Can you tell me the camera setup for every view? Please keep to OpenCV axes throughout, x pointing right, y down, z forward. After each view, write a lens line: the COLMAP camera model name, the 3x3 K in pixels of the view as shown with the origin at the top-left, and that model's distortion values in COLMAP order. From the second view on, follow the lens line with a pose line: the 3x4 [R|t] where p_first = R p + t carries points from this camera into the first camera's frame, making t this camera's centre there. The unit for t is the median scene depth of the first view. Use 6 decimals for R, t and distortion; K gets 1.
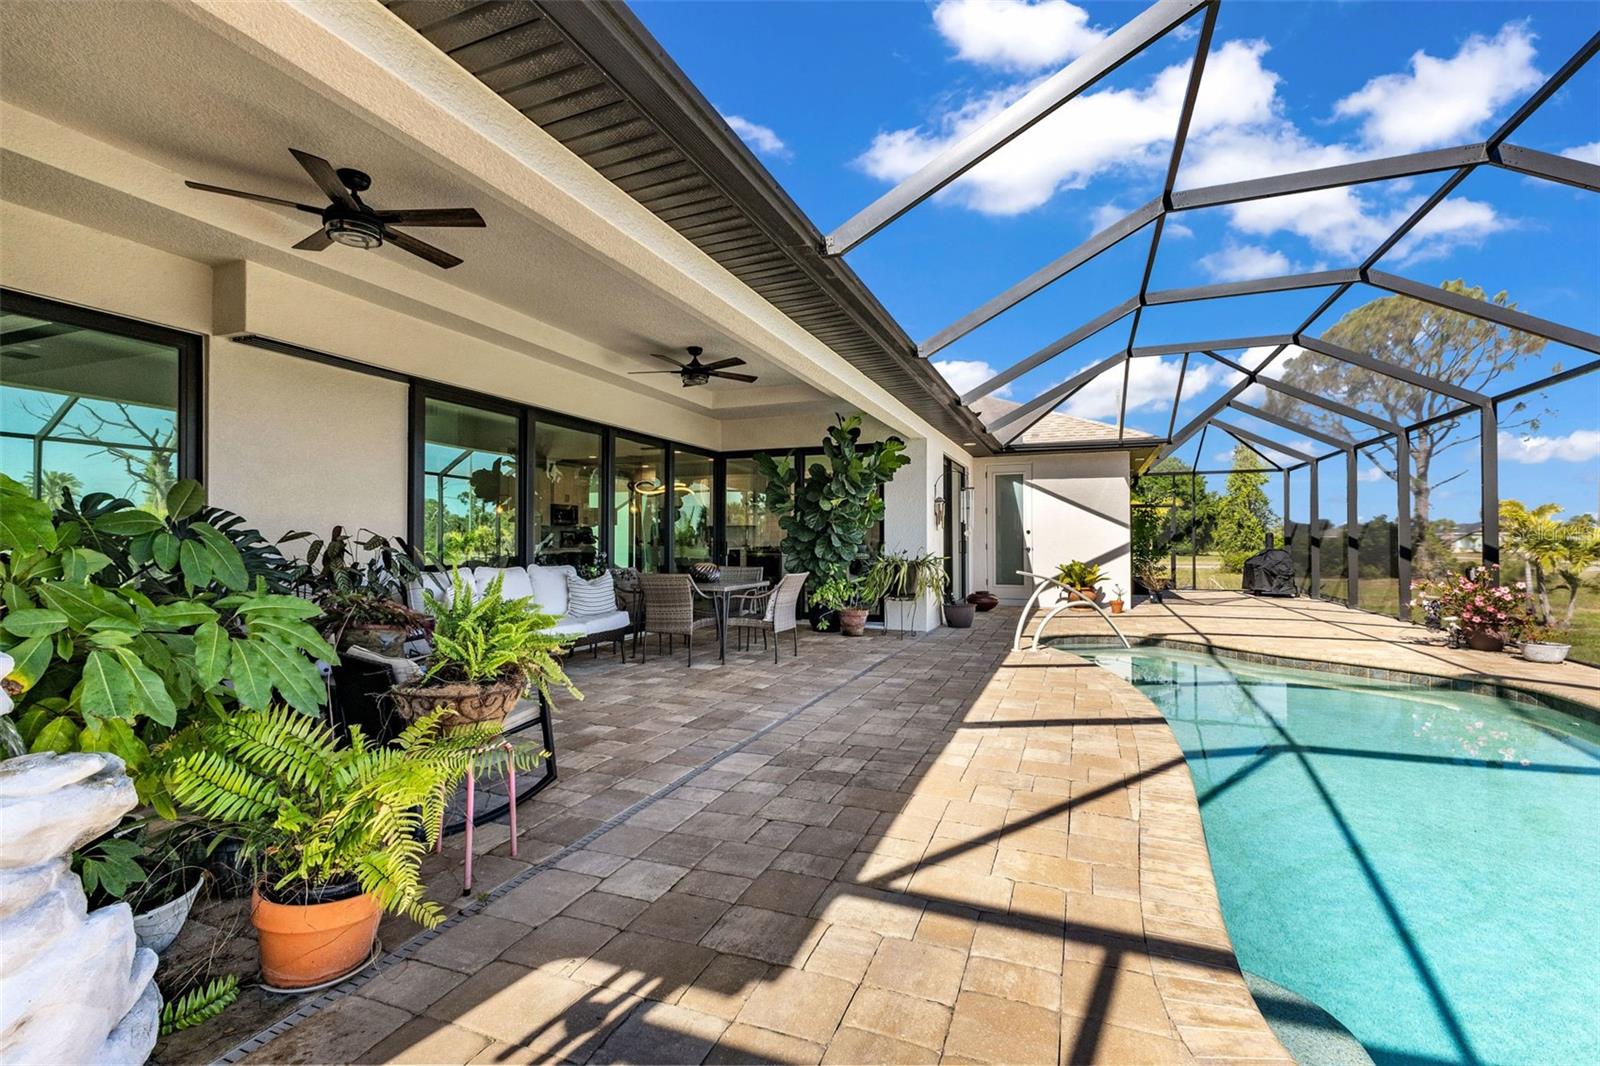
lens RADIAL K [[699.6, 0, 797.4], [0, 699.6, 539.6], [0, 0, 1]] dist [0.009153, 0.000020]
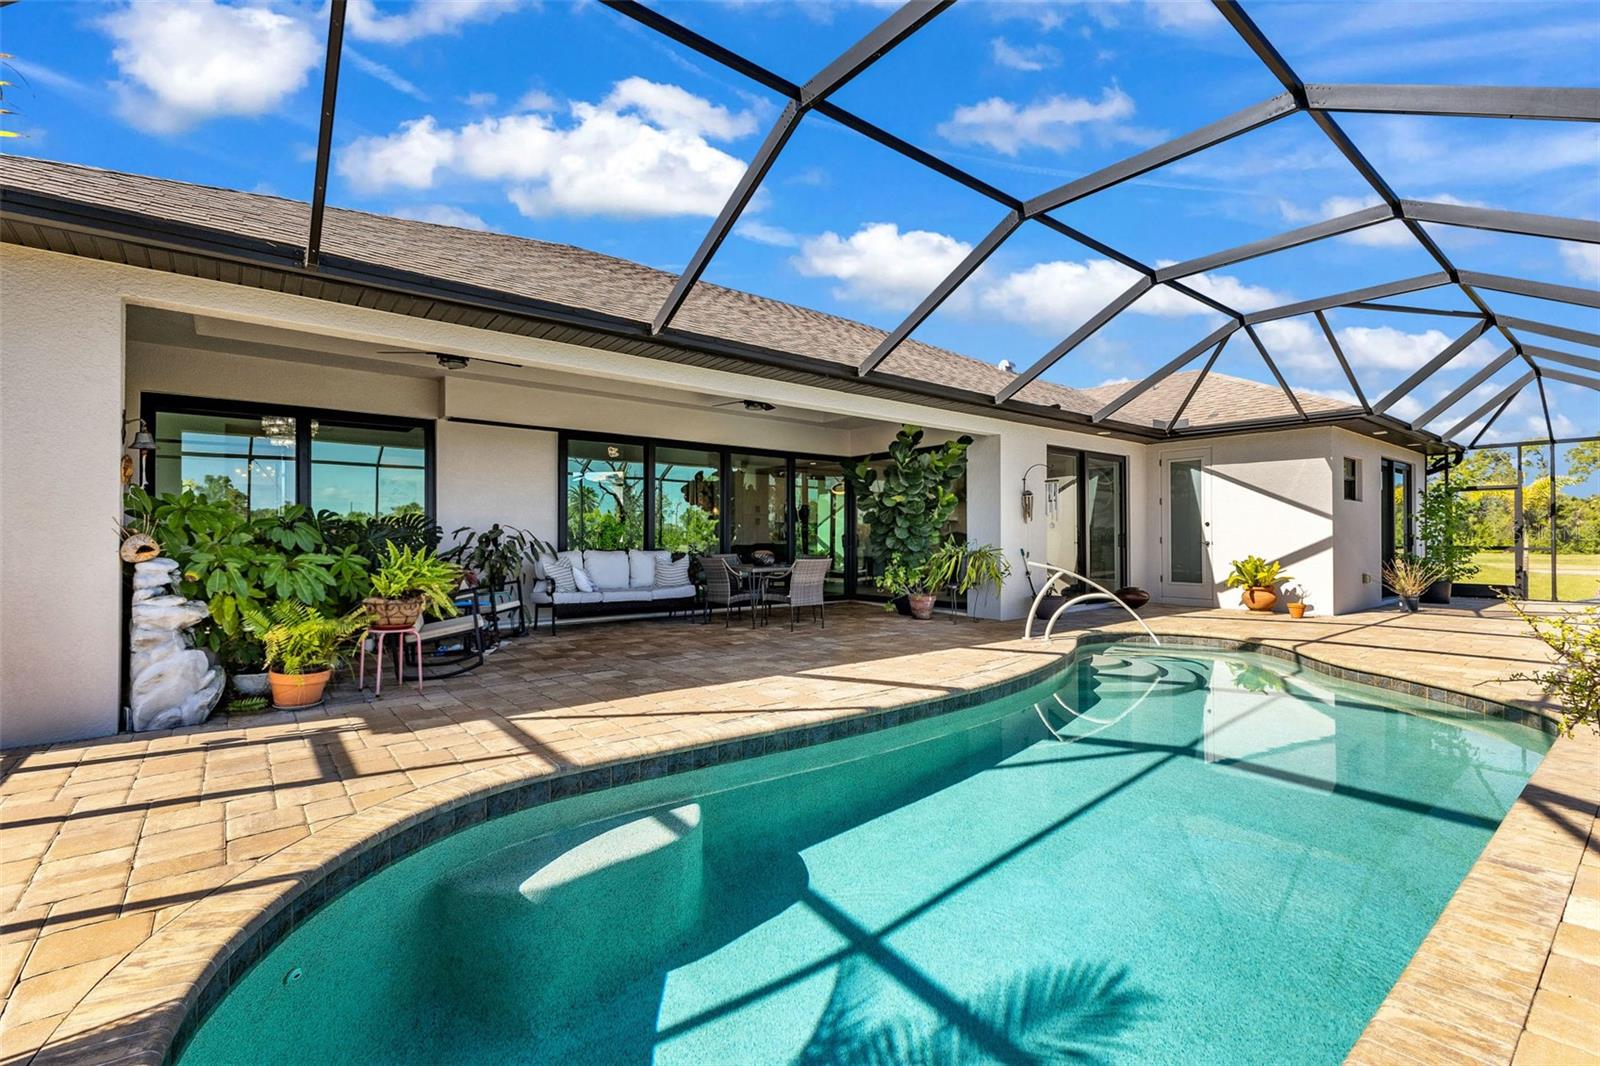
lens RADIAL K [[699.6, 0, 802.2], [0, 699.6, 530.8], [0, 0, 1]] dist [0.009153, 0.000020]
pose [[0.871986, -0.002421, -0.489525, 0.464414], [-0.000432, 0.999984, -0.005715, 0.004056], [0.489531, 0.005195, 0.871970, -0.059973]]
